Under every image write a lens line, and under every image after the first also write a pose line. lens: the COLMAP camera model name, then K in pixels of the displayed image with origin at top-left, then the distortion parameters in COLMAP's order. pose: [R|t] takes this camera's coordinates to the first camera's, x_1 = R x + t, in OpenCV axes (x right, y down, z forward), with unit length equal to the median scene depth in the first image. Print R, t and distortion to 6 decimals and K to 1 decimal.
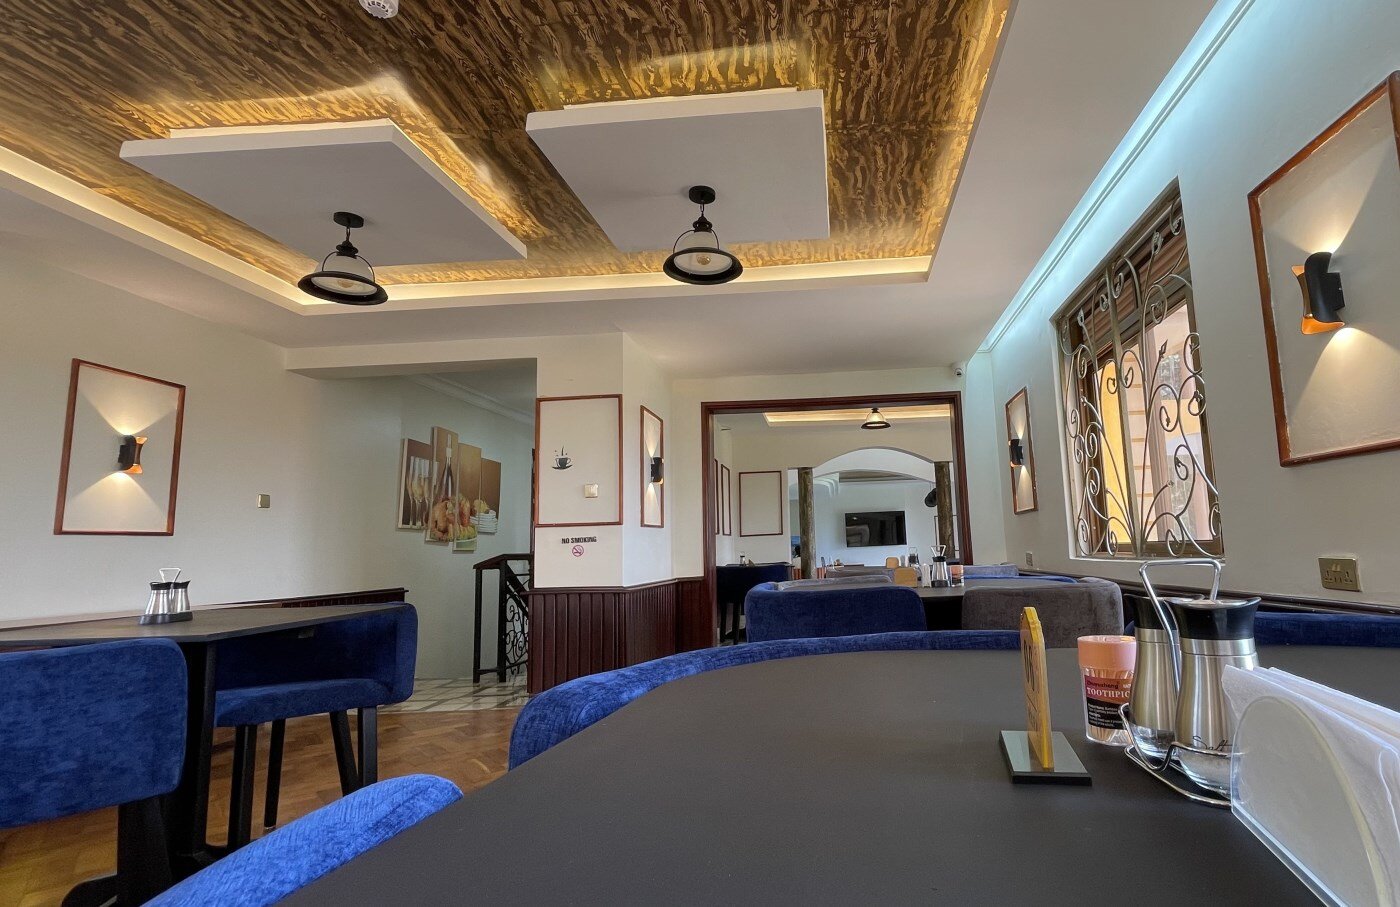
lens RADIAL K [[707.3, 0, 803.3], [0, 707.3, 450.7], [0, 0, 1]] dist [0.000578, -0.000064]
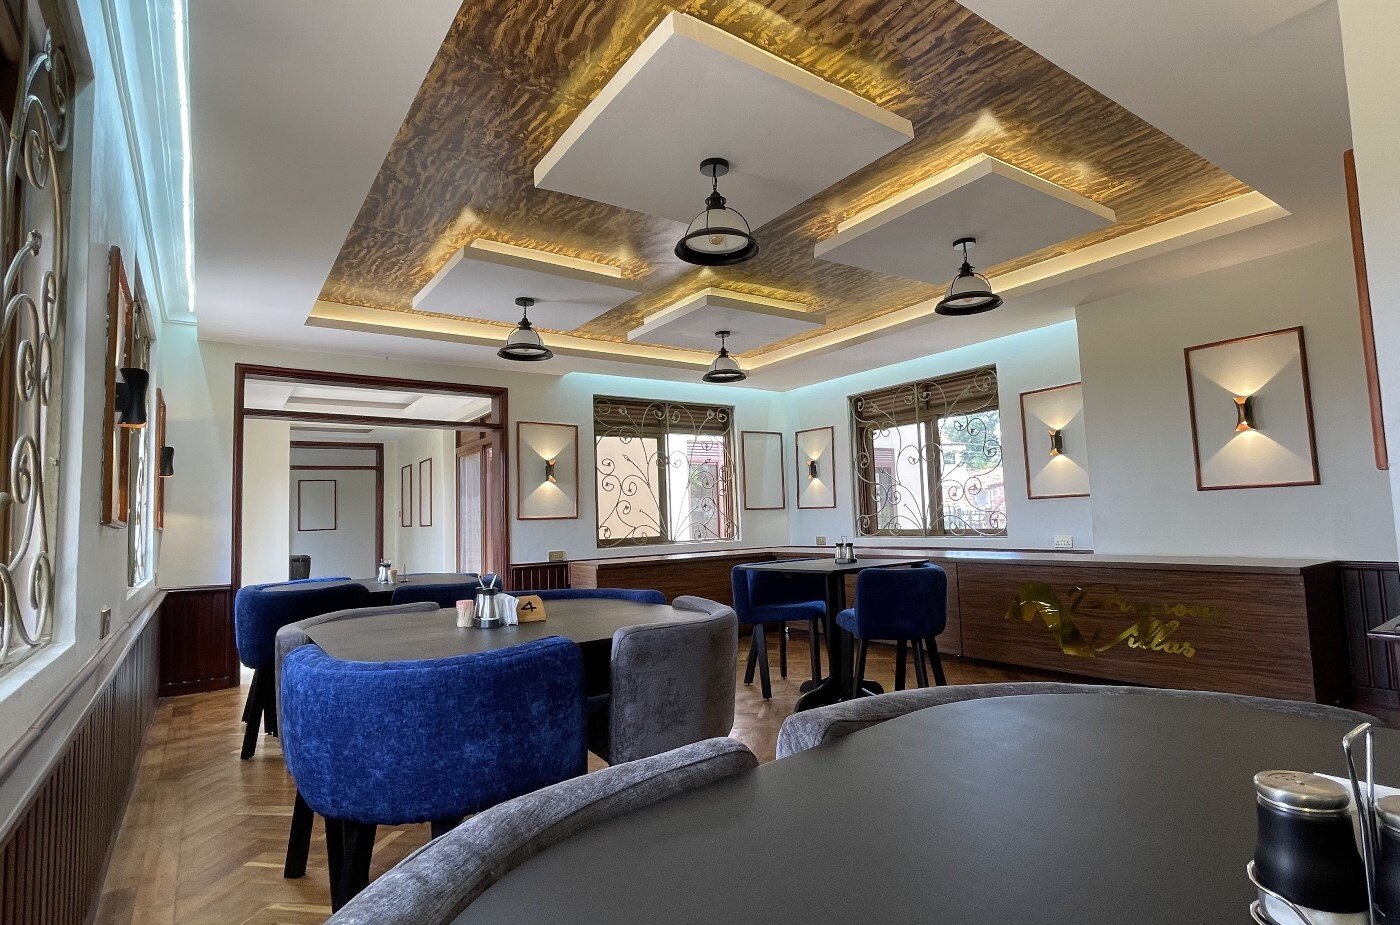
lens RADIAL K [[696.0, 0, 700.0], [0, 696.0, 462.5], [0, 0, 1]] dist [0.024407, -0.000001]
pose [[-0.783343, 0.011610, -0.621481, 0.434141], [0.146623, 0.975063, -0.166595, 0.161302], [0.604049, -0.221624, -0.765512, 1.565765]]
